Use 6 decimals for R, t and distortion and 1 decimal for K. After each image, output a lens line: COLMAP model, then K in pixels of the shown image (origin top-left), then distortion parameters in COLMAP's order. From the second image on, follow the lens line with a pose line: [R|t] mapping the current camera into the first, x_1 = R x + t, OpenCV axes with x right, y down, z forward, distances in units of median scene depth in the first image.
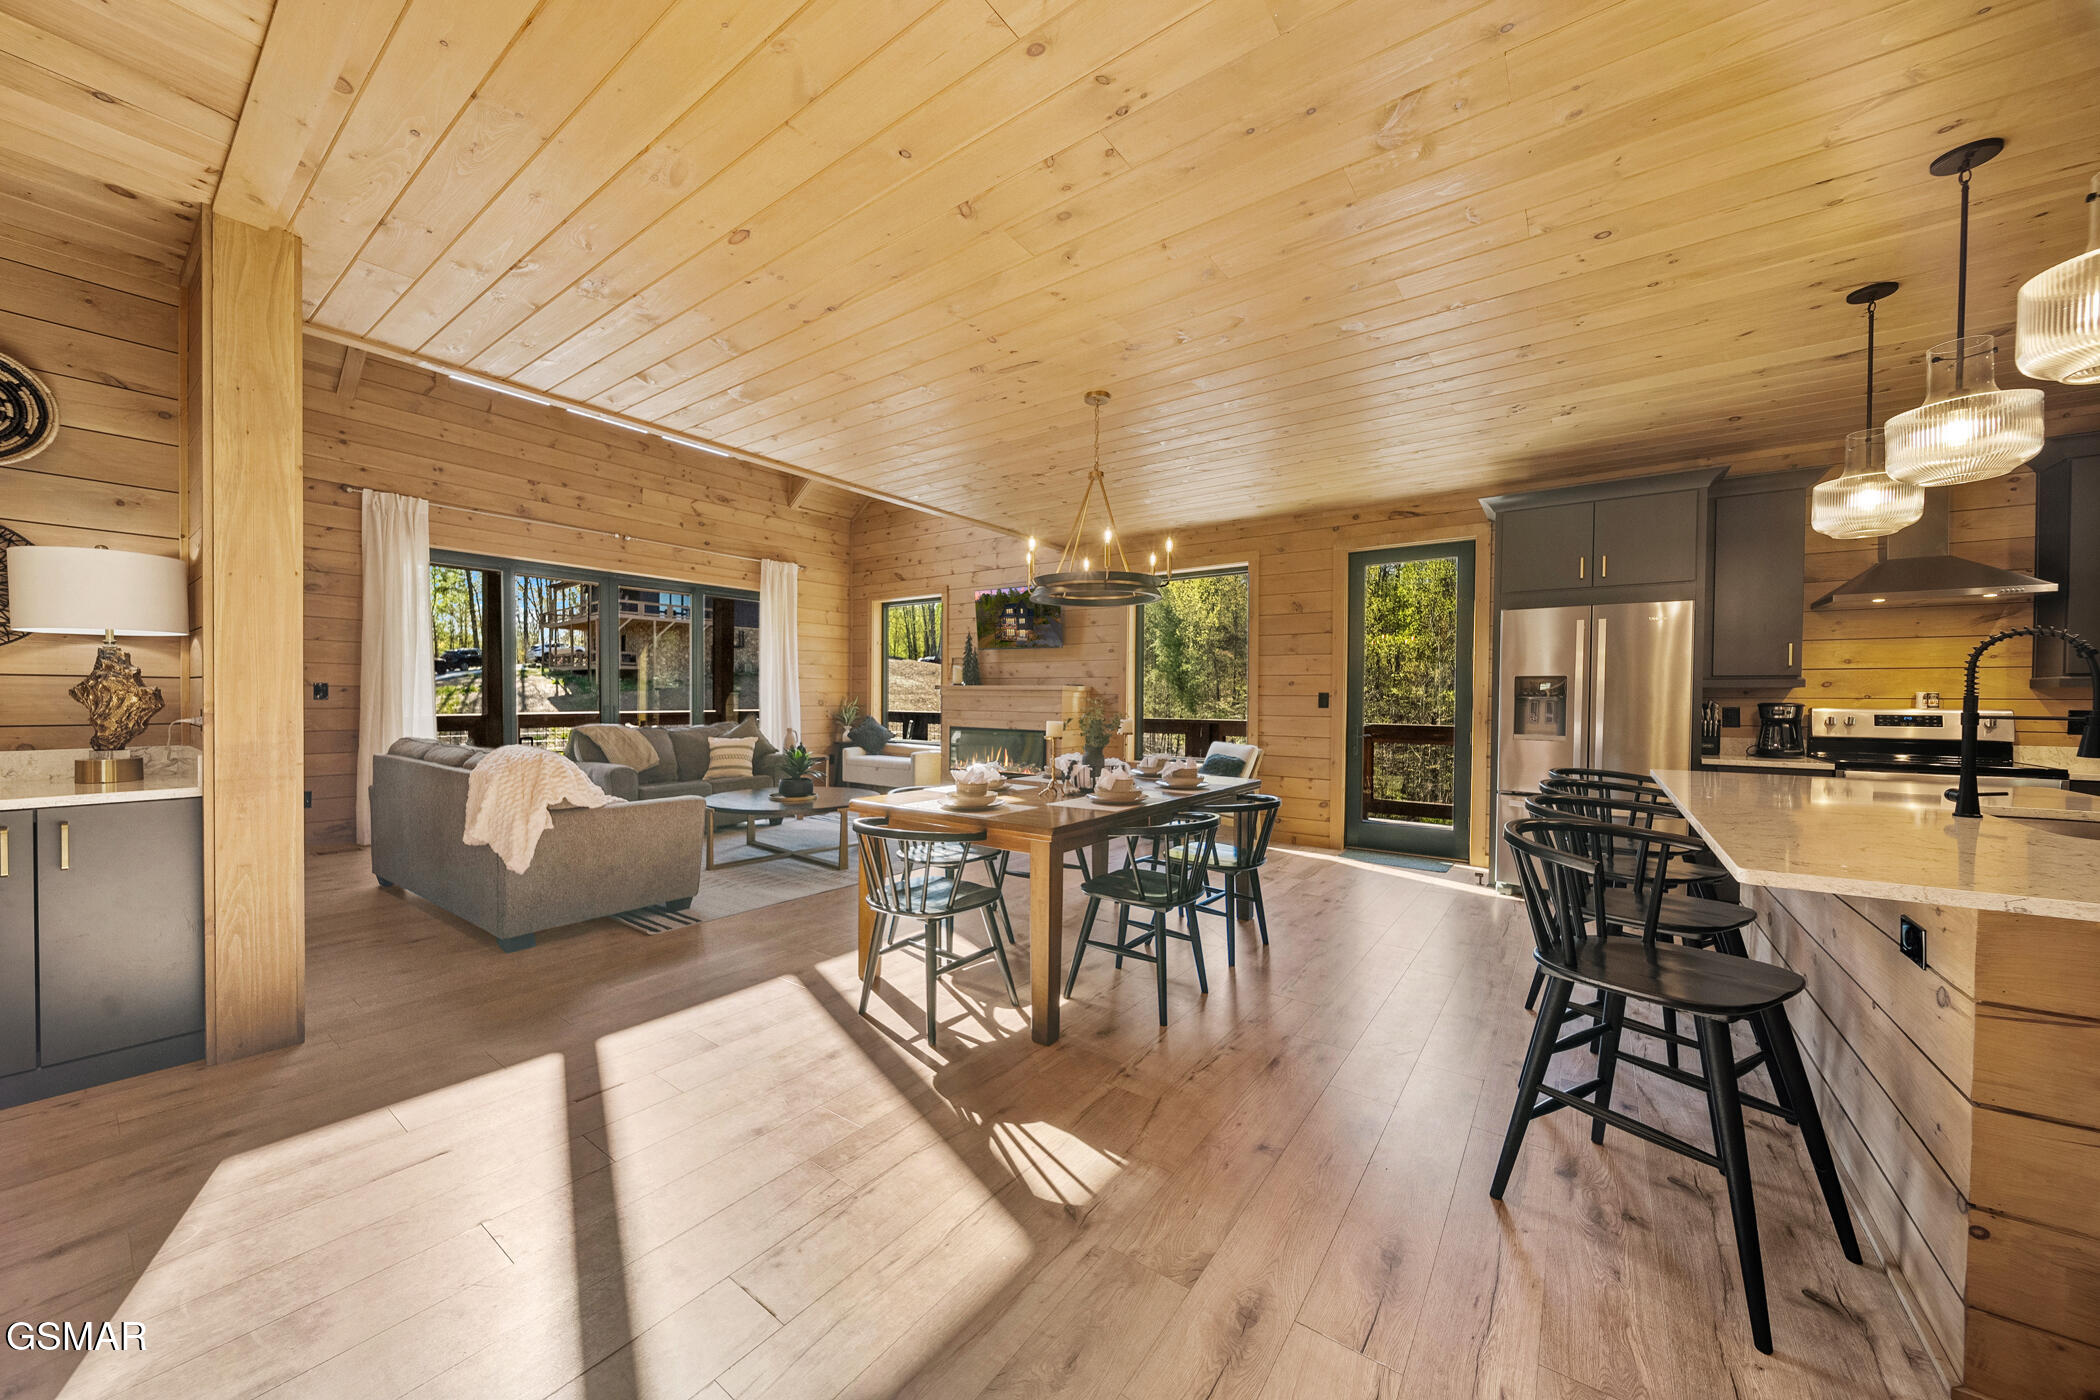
lens RADIAL K [[744.7, 0, 1043.0], [0, 744.7, 702.6], [0, 0, 1]] dist [0.003343, 0.000109]
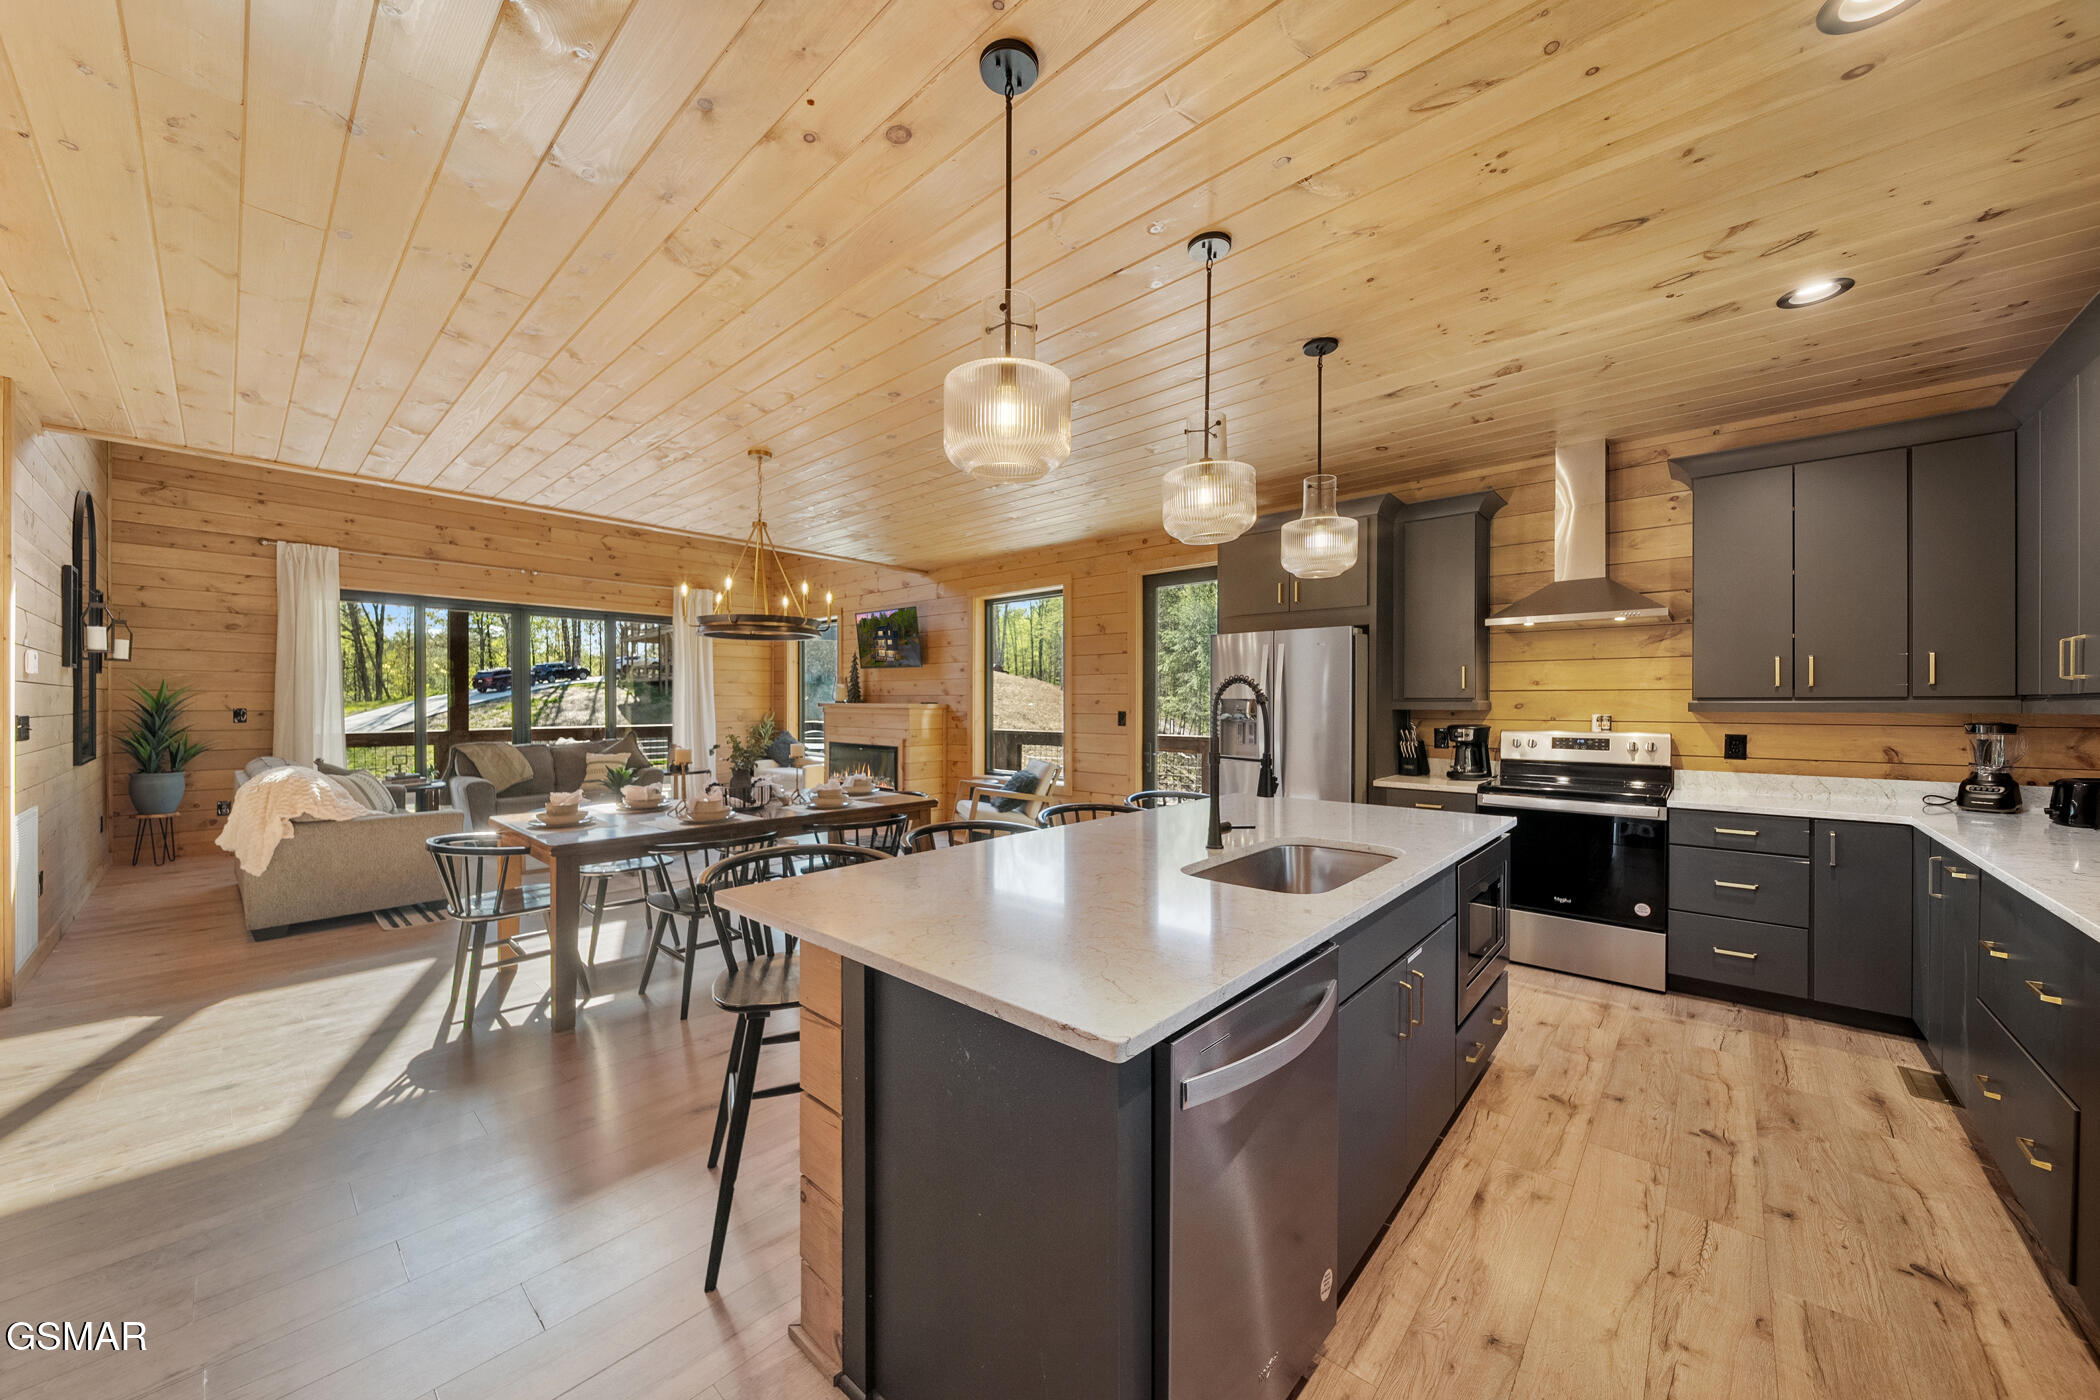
lens RADIAL K [[744.7, 0, 1044.5], [0, 744.7, 705.3], [0, 0, 1]] dist [0.003343, 0.000109]
pose [[0.995039, -0.005843, -0.099317, 0.365059], [0.005420, 0.999975, -0.004523, -0.017156], [0.099340, 0.003962, 0.995046, -0.037335]]
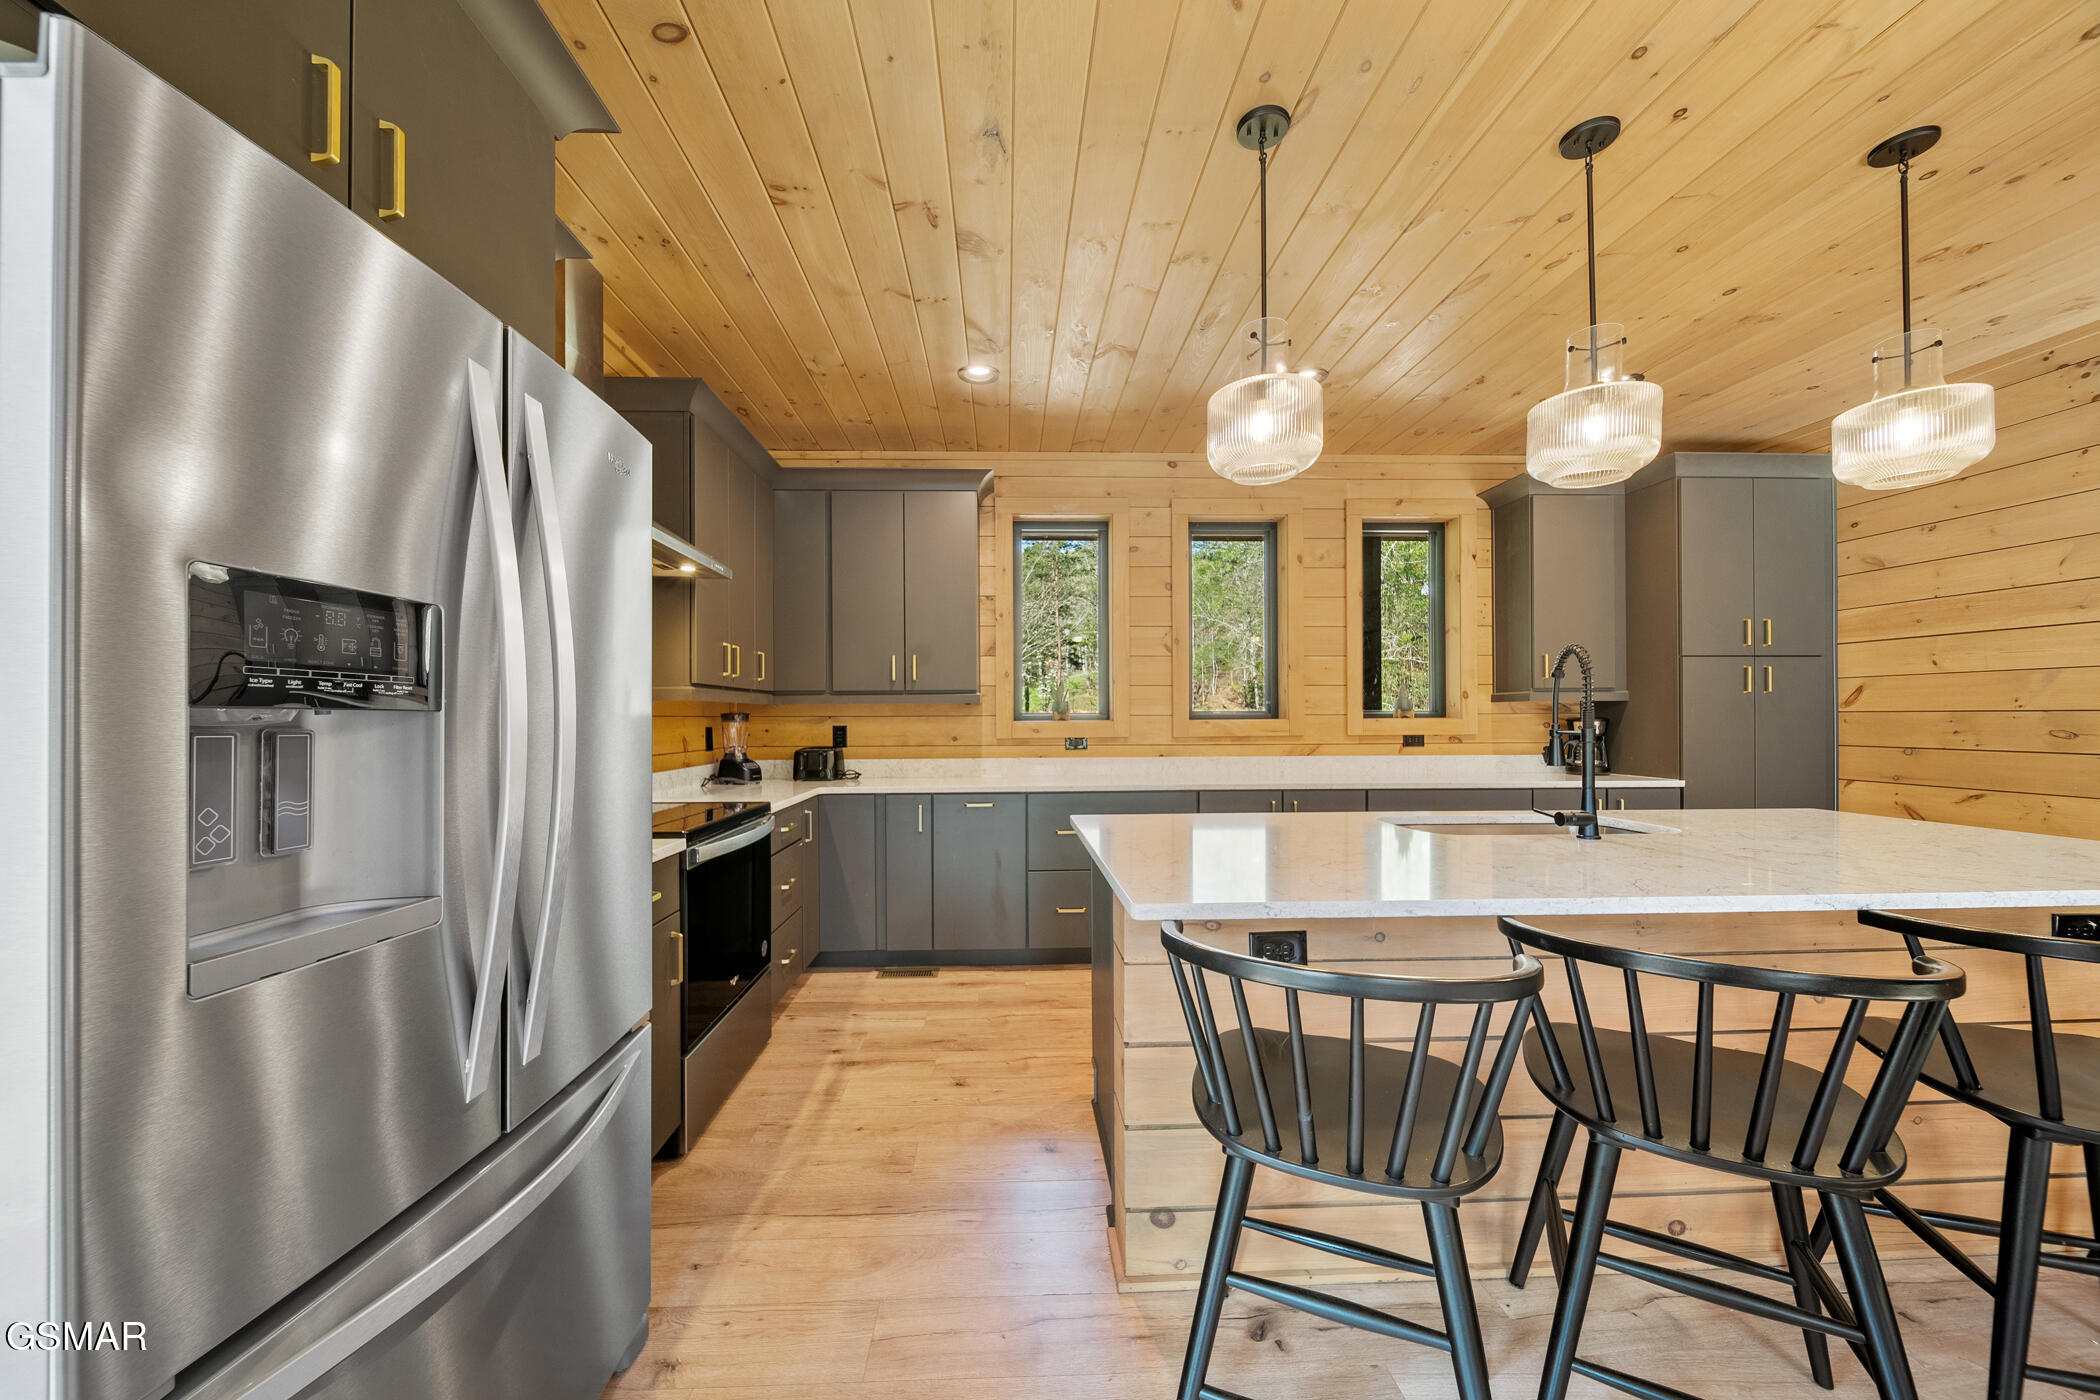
lens RADIAL K [[744.7, 0, 1037.4], [0, 744.7, 714.3], [0, 0, 1]] dist [0.003343, 0.000109]
pose [[-0.628803, -0.005136, 0.777547, 0.308302], [-0.000575, 0.999981, 0.006140, -0.006129], [-0.777564, 0.003414, -0.628794, 0.718512]]
